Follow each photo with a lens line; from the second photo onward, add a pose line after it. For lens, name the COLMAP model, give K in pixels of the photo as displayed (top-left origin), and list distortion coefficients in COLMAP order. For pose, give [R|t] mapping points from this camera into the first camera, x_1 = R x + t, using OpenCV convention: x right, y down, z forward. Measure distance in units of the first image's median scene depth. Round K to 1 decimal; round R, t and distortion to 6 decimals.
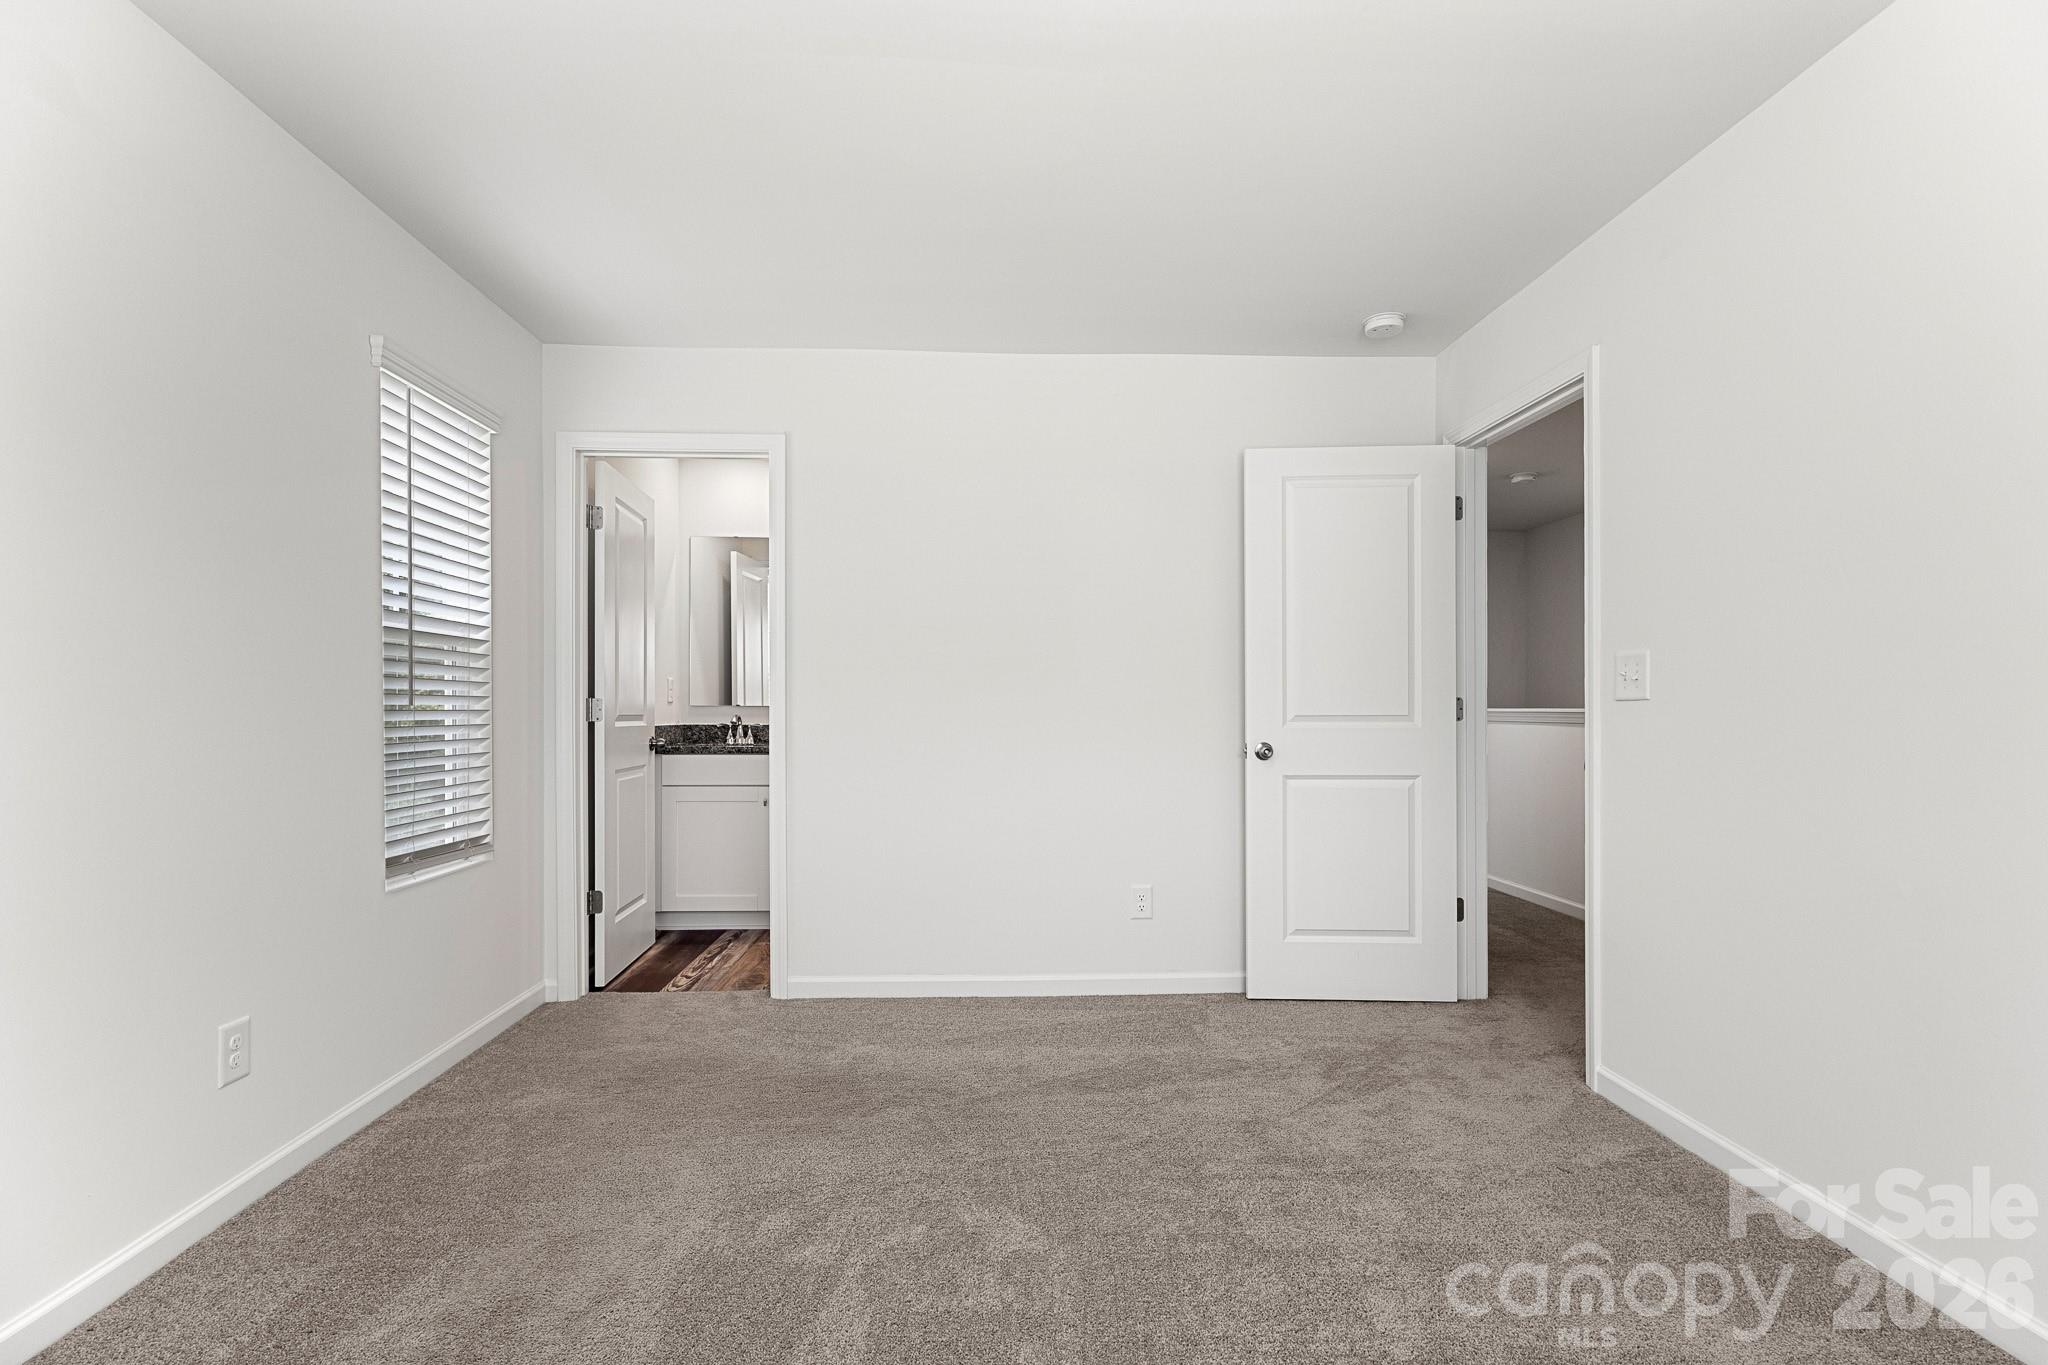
lens RADIAL K [[964.3, 0, 1029.4], [0, 964.3, 700.6], [0, 0, 1]] dist [0.007552, -0.001292]
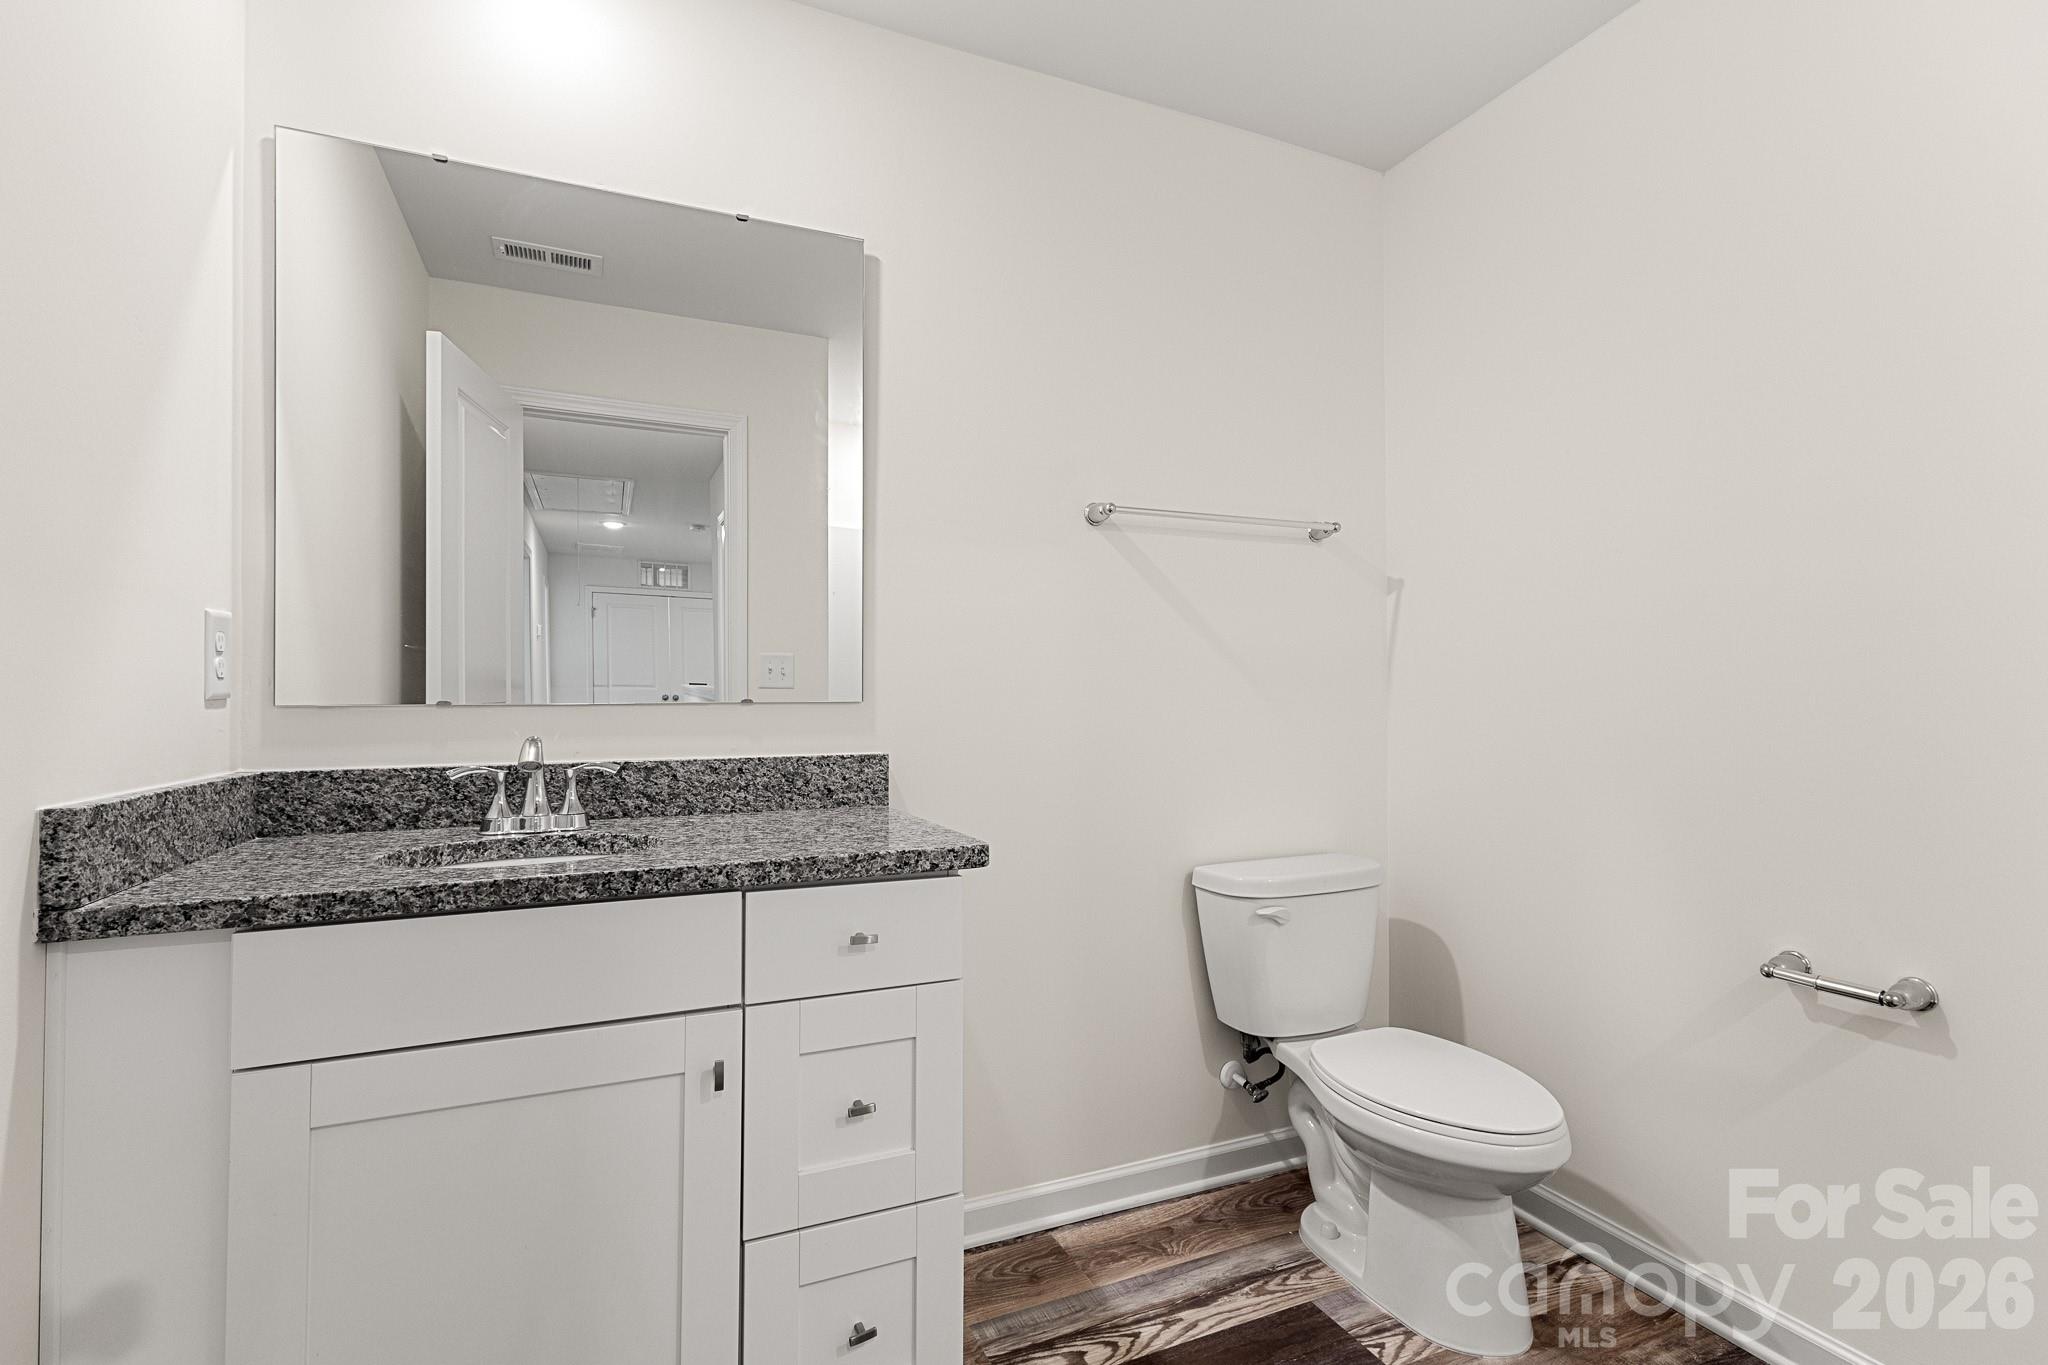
lens RADIAL K [[964.3, 0, 1036.1], [0, 964.3, 678.9], [0, 0, 1]] dist [0.007552, -0.001292]
pose [[0.924540, -0.015586, 0.380767, -0.380456], [0.017337, 0.999849, -0.001171, -0.001225], [-0.380691, 0.007684, 0.924670, 0.921478]]
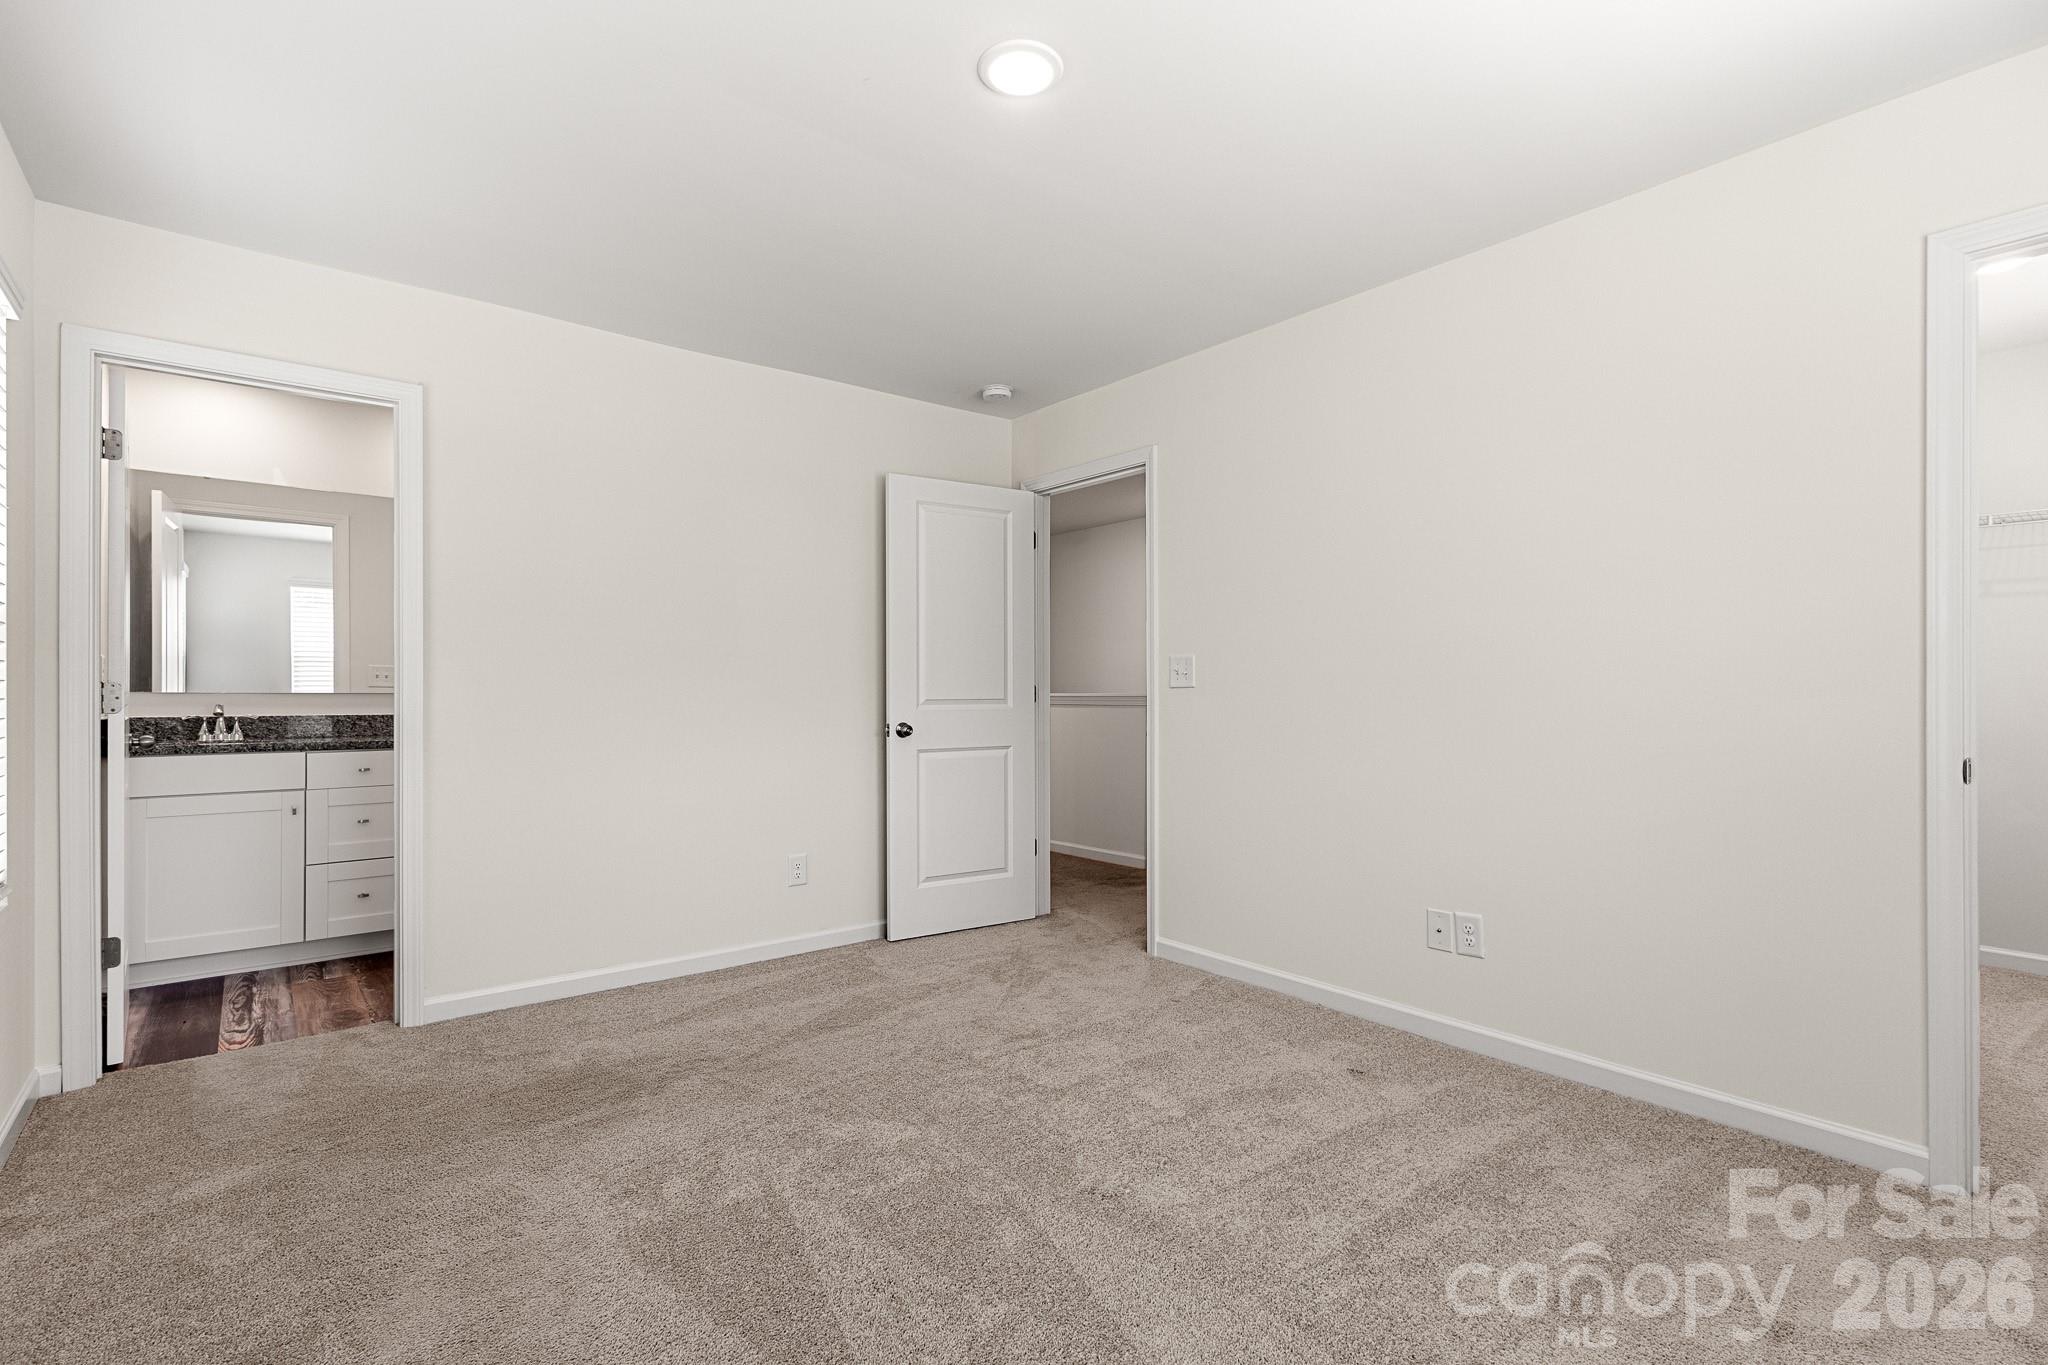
lens RADIAL K [[964.3, 0, 1029.6], [0, 964.3, 678.6], [0, 0, 1]] dist [0.007552, -0.001292]
pose [[0.802291, 0.005754, 0.596906, -0.342367], [-0.002194, 0.999975, -0.006690, -0.003252], [-0.596929, 0.004058, 0.802284, -0.043860]]
